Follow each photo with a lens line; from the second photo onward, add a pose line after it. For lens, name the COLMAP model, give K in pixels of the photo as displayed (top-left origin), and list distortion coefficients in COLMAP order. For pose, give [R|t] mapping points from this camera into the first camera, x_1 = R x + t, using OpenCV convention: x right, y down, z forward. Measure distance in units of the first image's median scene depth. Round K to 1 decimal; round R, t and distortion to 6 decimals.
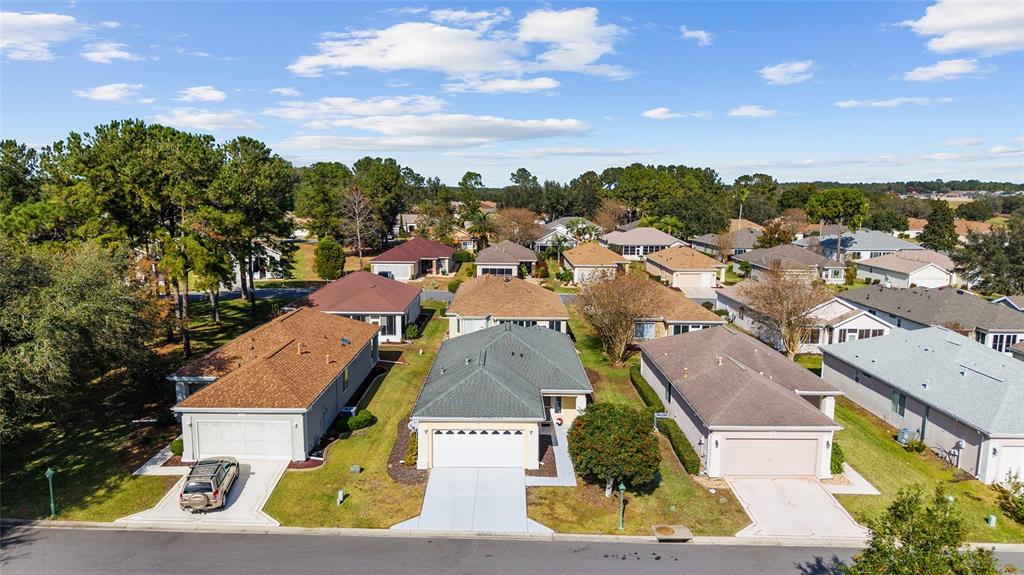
lens RADIAL K [[681.8, 0, 512.0], [0, 681.8, 287.5], [0, 0, 1]] dist [0.054280, -0.069501]
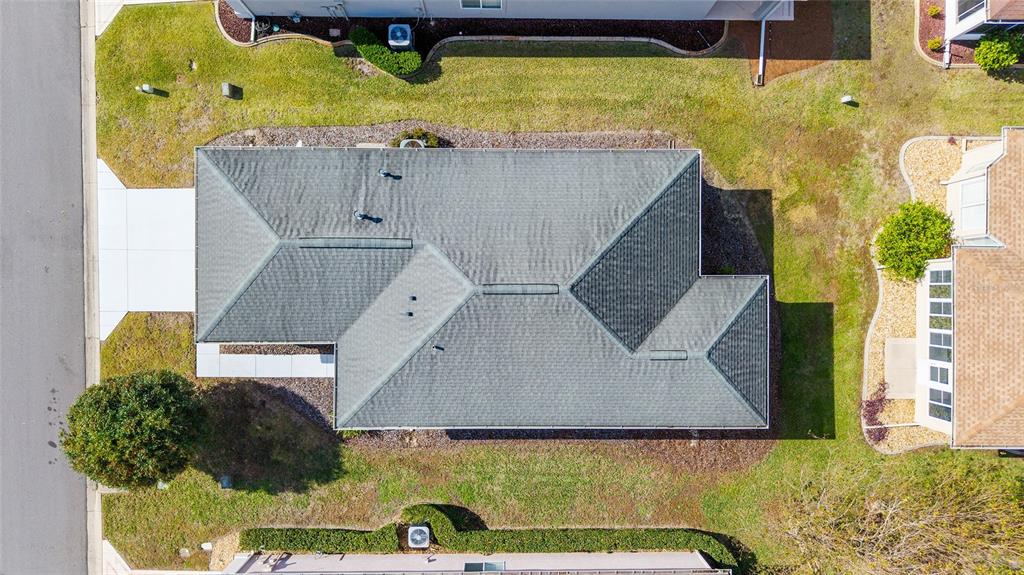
lens RADIAL K [[681.8, 0, 512.0], [0, 681.8, 287.5], [0, 0, 1]] dist [0.054280, -0.069501]
pose [[-0.022911, 0.999671, 0.011563, -0.024188], [-0.156490, -0.015009, 0.987565, -0.489142], [0.987414, 0.020816, 0.156783, 1.090400]]
